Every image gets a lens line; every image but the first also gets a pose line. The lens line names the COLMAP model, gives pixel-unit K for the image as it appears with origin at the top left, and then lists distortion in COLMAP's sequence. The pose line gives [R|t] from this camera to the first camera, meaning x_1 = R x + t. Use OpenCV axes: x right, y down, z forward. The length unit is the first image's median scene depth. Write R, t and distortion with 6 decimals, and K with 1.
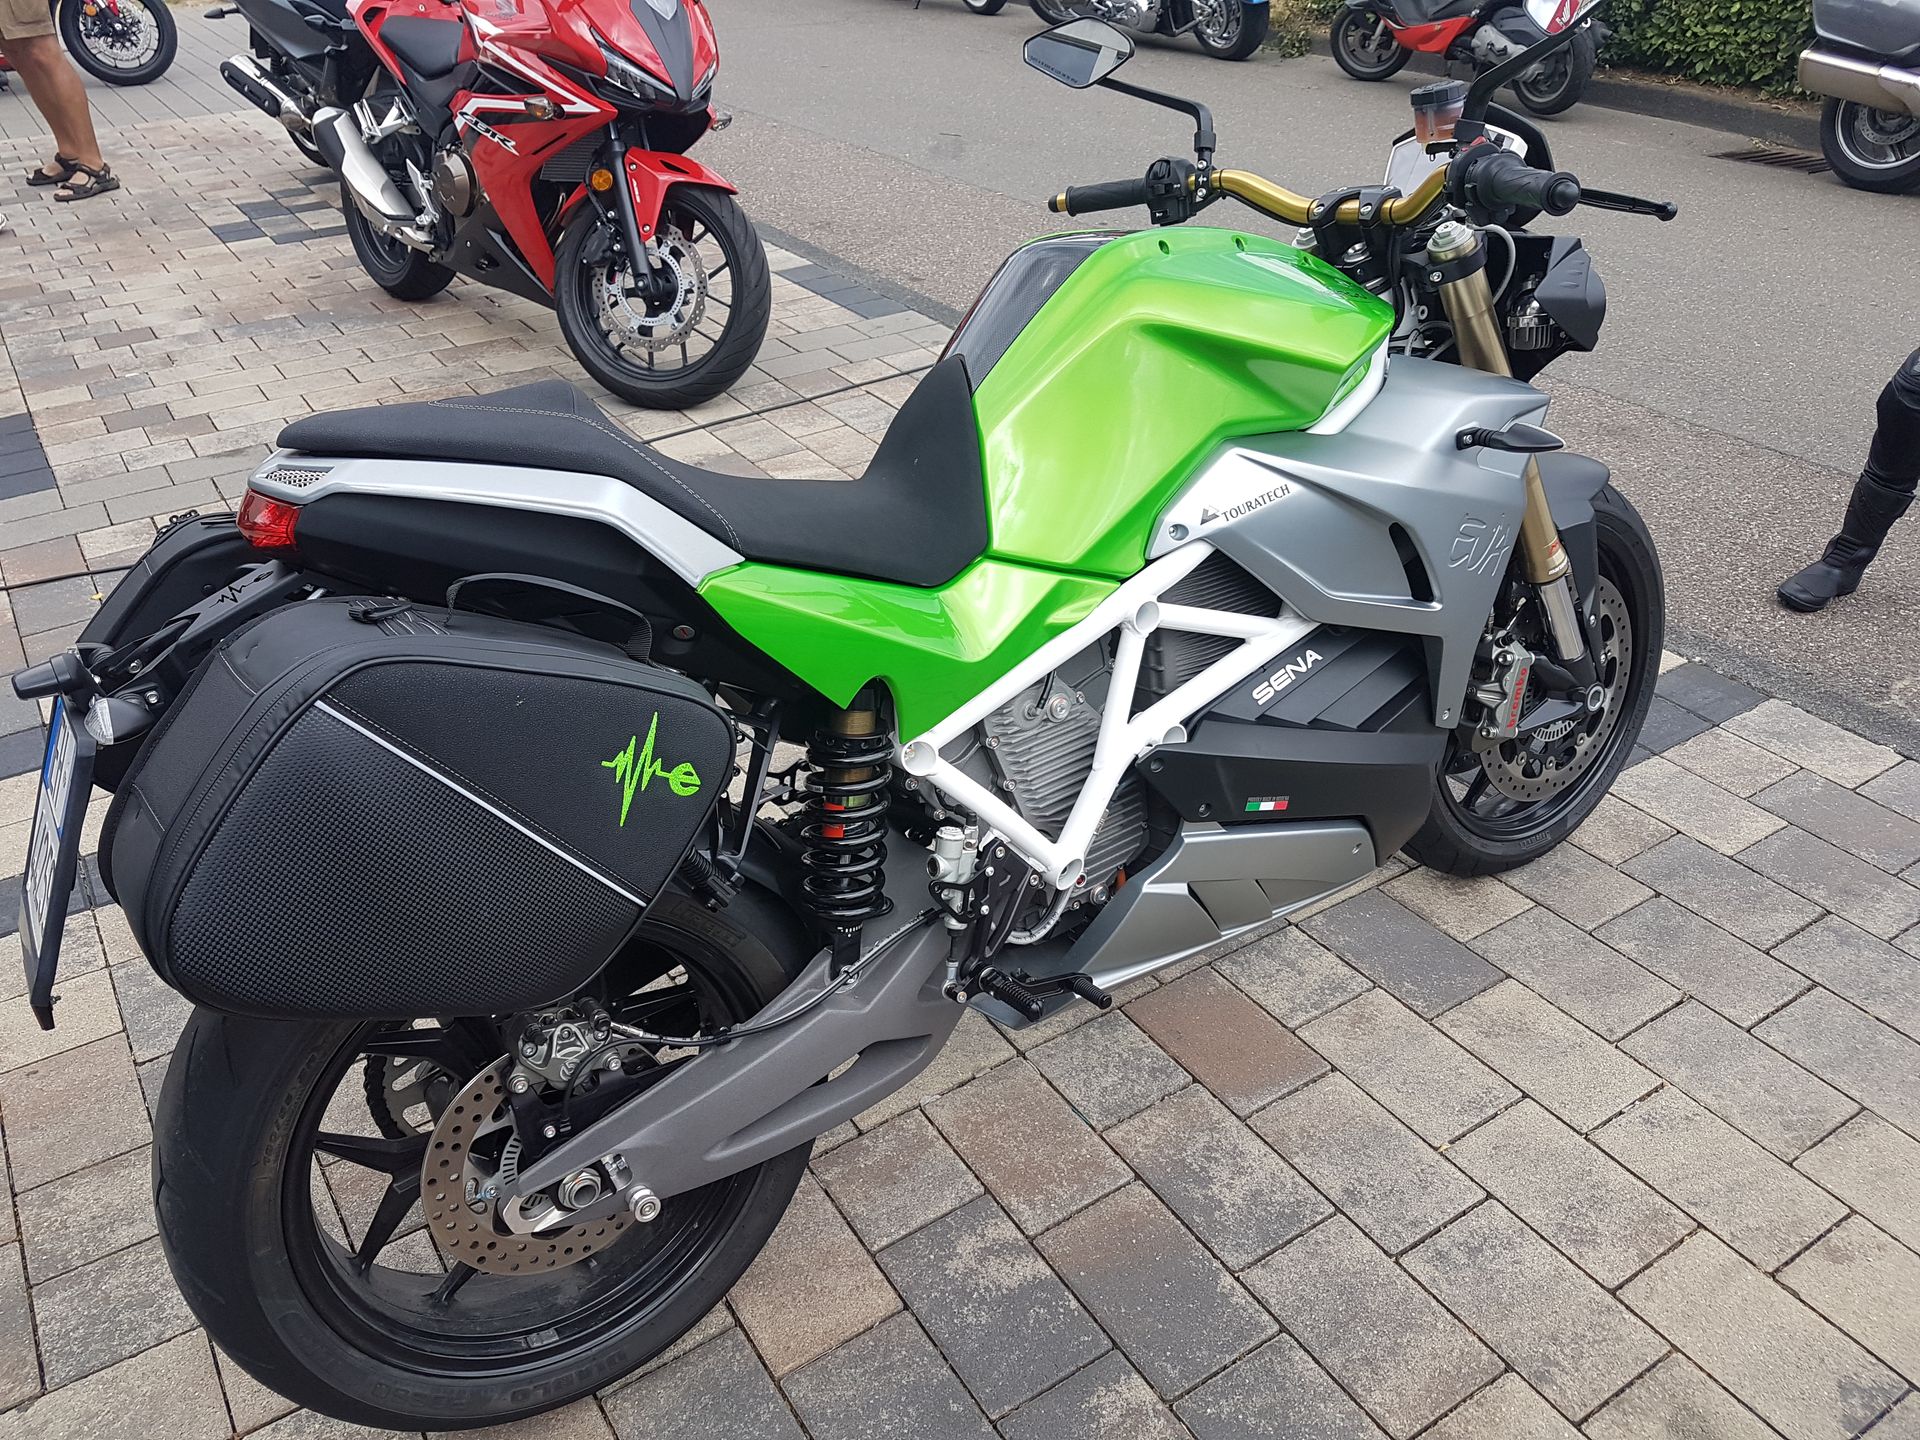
lens RADIAL K [[1477.7, 0, 960.0], [0, 1477.7, 720.0], [0, 0, 1]] dist [0.179911, -0.002928]
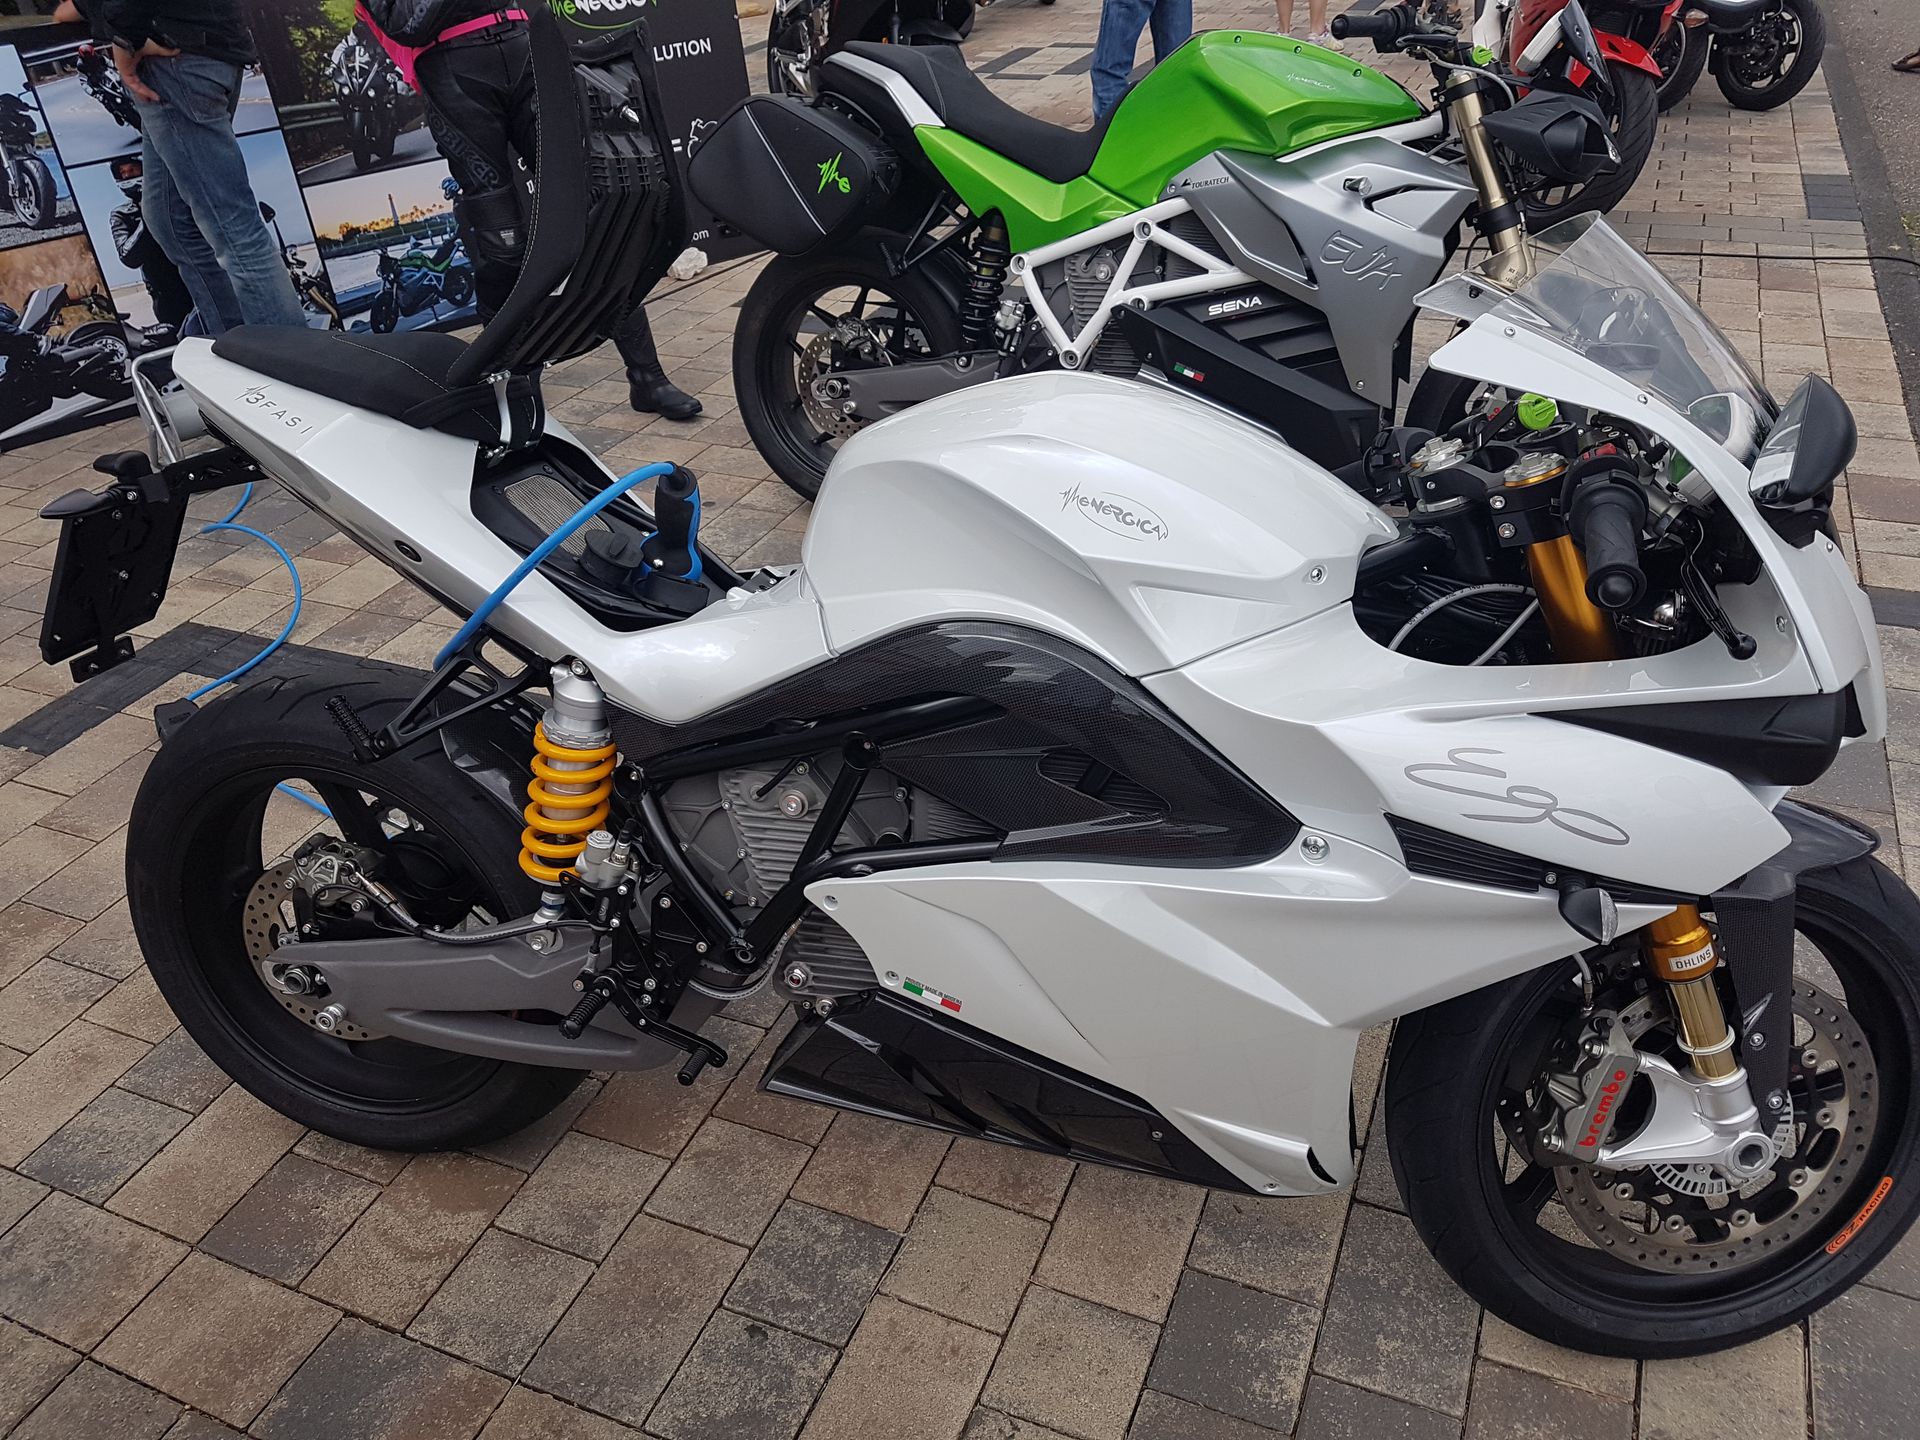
lens RADIAL K [[1490.5, 0, 993.0], [0, 1490.5, 712.5], [0, 0, 1]] dist [0.152692, -0.224985]
pose [[0.576692, 0.431654, -0.693614, 1.588783], [-0.404087, 0.888601, 0.217029, 0.131072], [0.710028, 0.155121, 0.686875, -0.339785]]
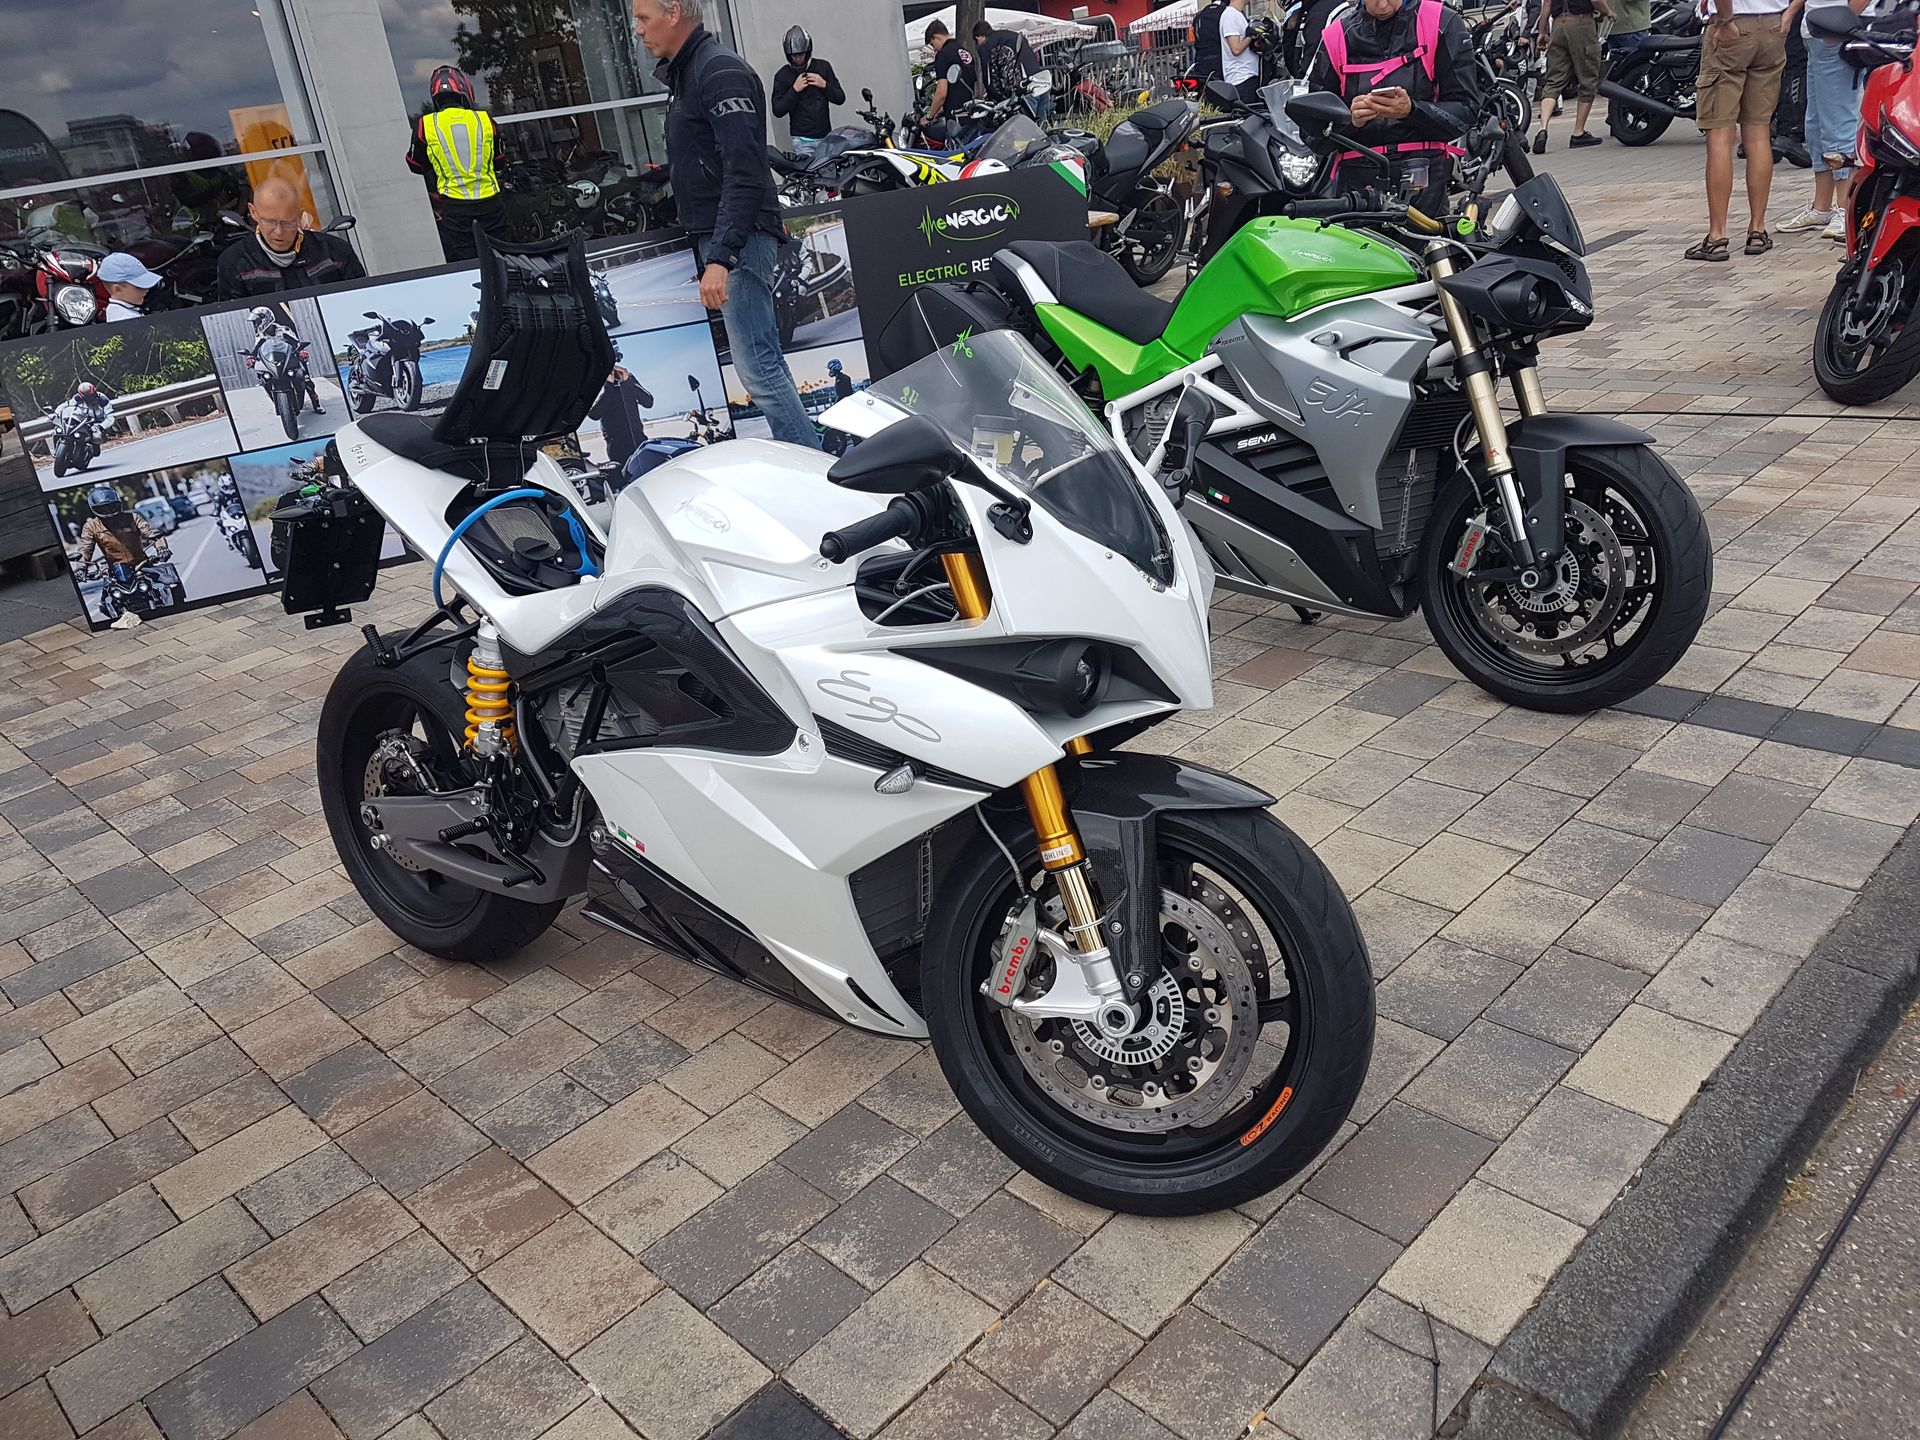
lens RADIAL K [[1477.7, 0, 960.0], [0, 1477.7, 720.0], [0, 0, 1]] dist [0.179911, -0.002928]
pose [[0.214364, 0.384805, -0.897760, 2.290853], [-0.402984, 0.872096, 0.277582, -0.110781], [0.889748, 0.302280, 0.342016, 0.065326]]
